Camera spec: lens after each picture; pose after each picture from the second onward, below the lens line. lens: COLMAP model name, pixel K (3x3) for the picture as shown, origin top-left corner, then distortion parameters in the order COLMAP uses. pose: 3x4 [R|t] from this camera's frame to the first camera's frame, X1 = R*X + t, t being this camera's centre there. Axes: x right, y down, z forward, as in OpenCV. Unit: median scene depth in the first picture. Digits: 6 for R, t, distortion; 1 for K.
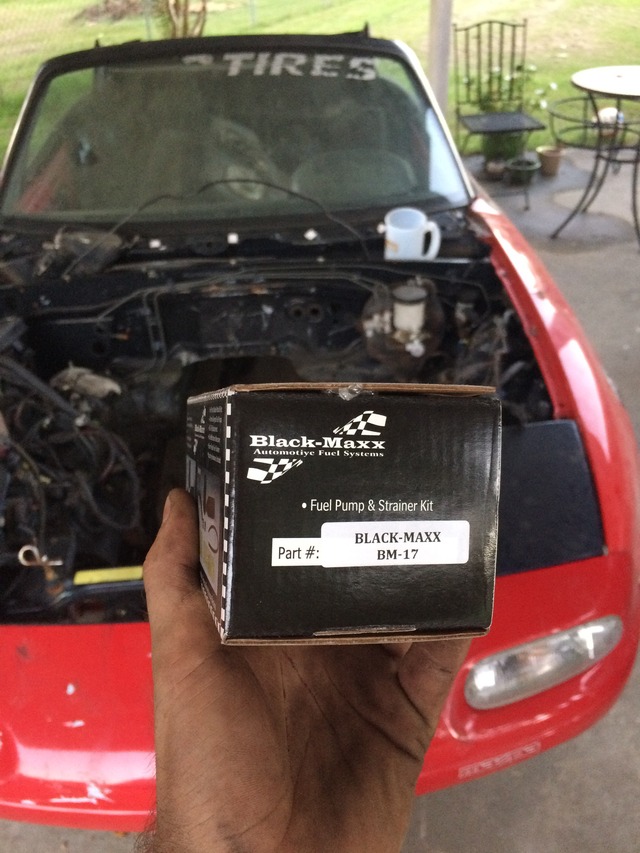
lens RADIAL K [[714.1, 0, 320.0], [0, 714.1, 426.5], [0, 0, 1]] dist [0.013192, -0.004587]
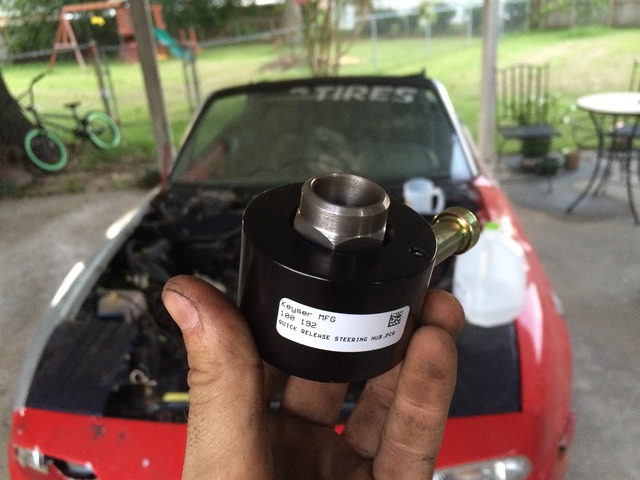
lens RADIAL K [[535.8, 0, 320.0], [0, 535.8, 240.0], [0, 0, 1]] dist [0.013192, -0.004587]
pose [[0.983081, 0.038705, -0.179033, 0.099757], [-0.074810, 0.977024, -0.199567, 0.046846], [0.167195, 0.209584, 0.963390, -0.074255]]
